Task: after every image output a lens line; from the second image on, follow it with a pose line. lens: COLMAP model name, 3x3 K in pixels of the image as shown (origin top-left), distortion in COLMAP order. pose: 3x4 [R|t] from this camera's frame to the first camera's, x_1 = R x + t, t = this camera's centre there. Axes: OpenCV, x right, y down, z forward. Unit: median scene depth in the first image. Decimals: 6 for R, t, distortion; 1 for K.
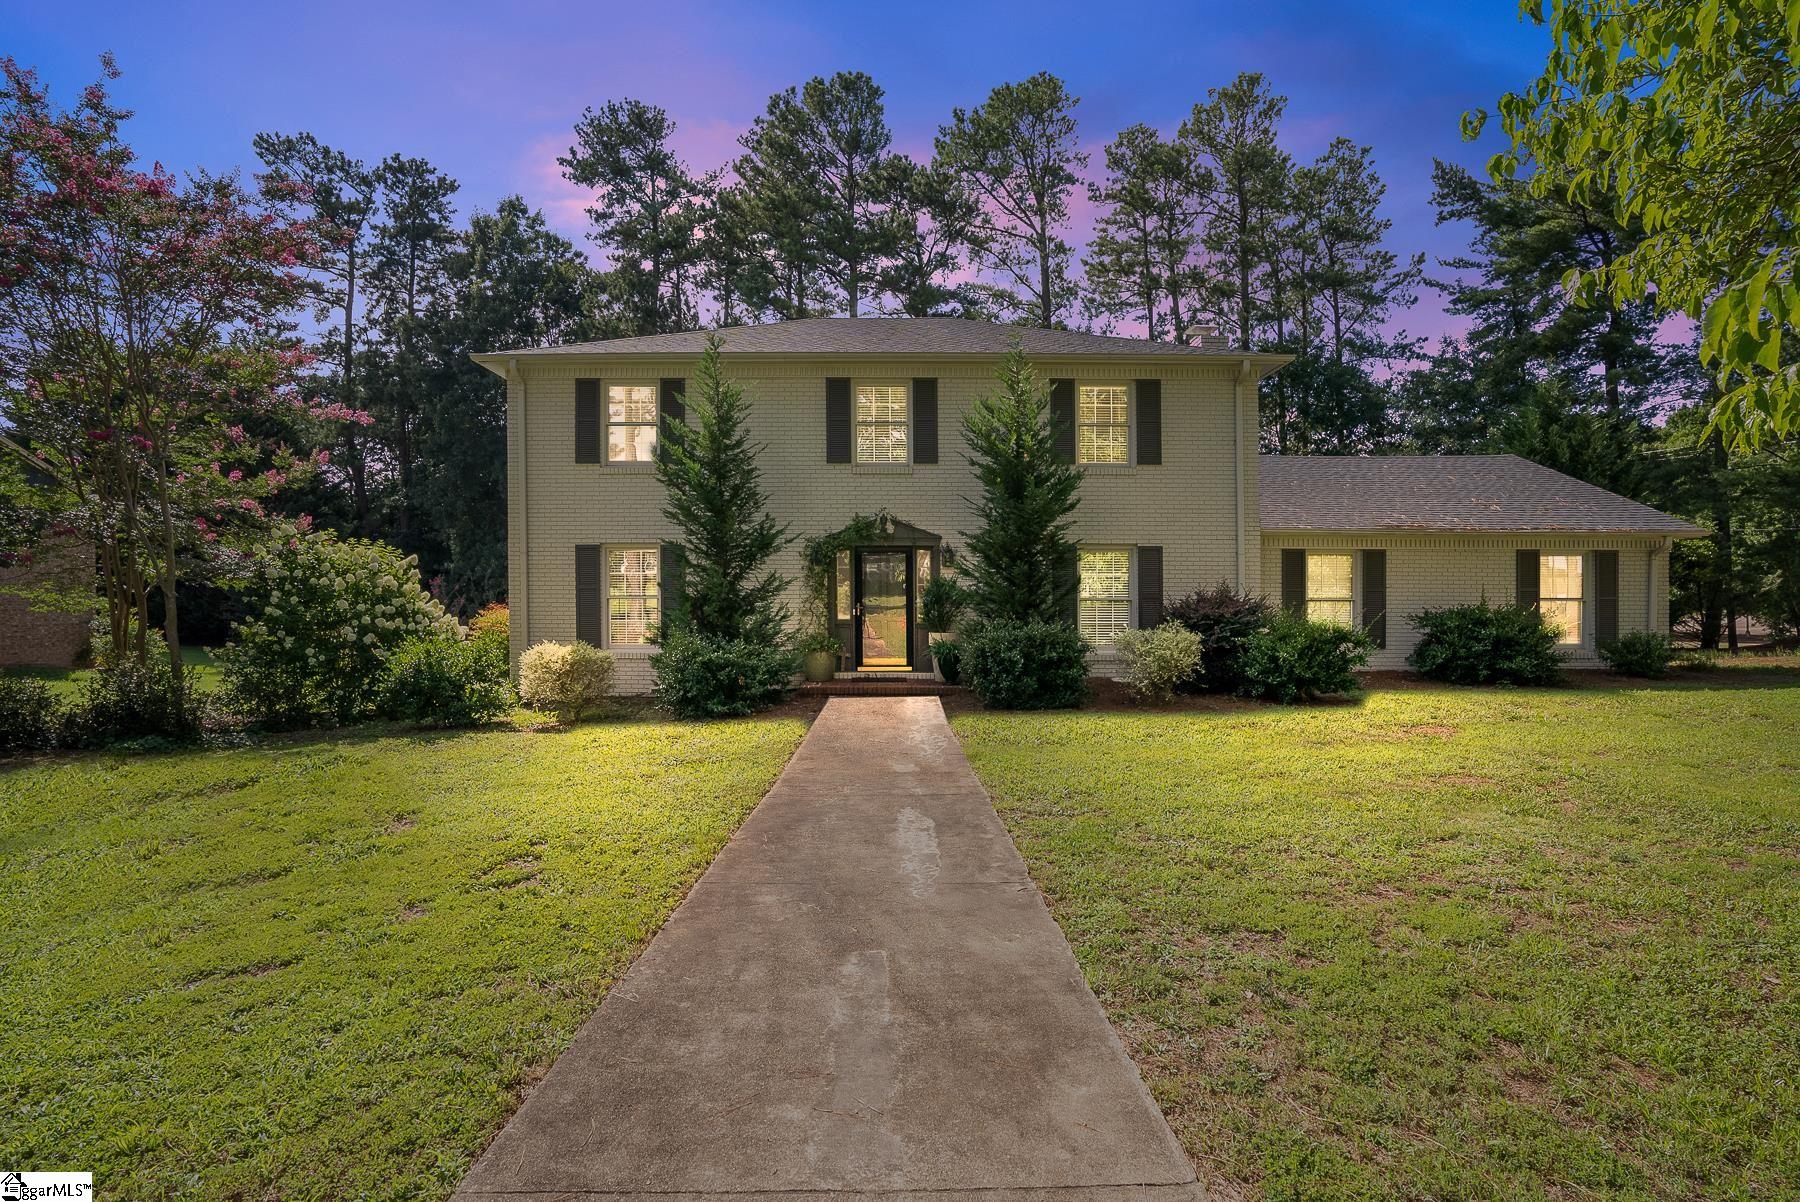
lens RADIAL K [[883.5, 0, 897.3], [0, 883.5, 597.3], [0, 0, 1]] dist [-0.000233, -0.000012]
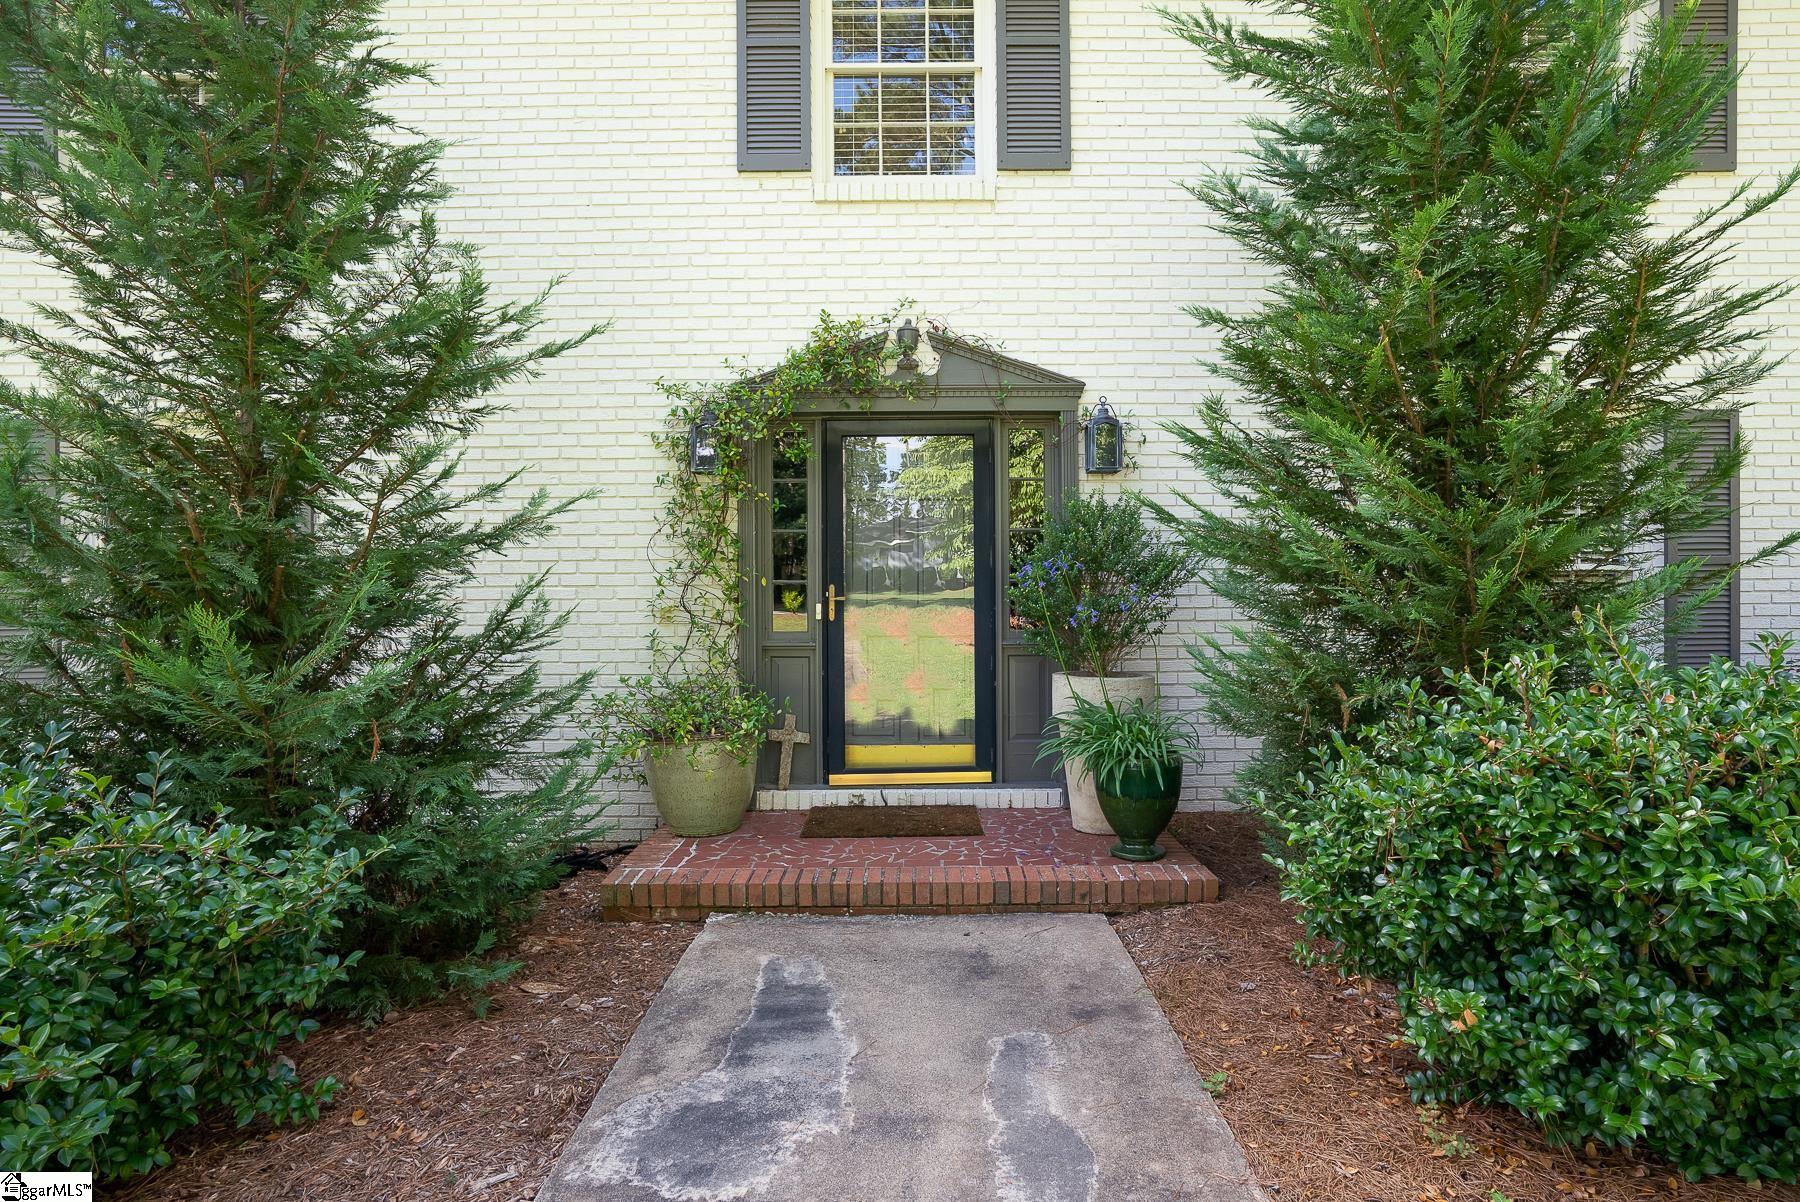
lens RADIAL K [[972.6, 0, 902.8], [0, 972.6, 607.2], [0, 0, 1]] dist [0.000783, 0.000038]
pose [[0.999969, -0.003006, -0.007316, -0.014914], [0.002940, 0.999955, -0.008967, 0.017825], [0.007343, 0.008945, 0.999933, 0.637121]]
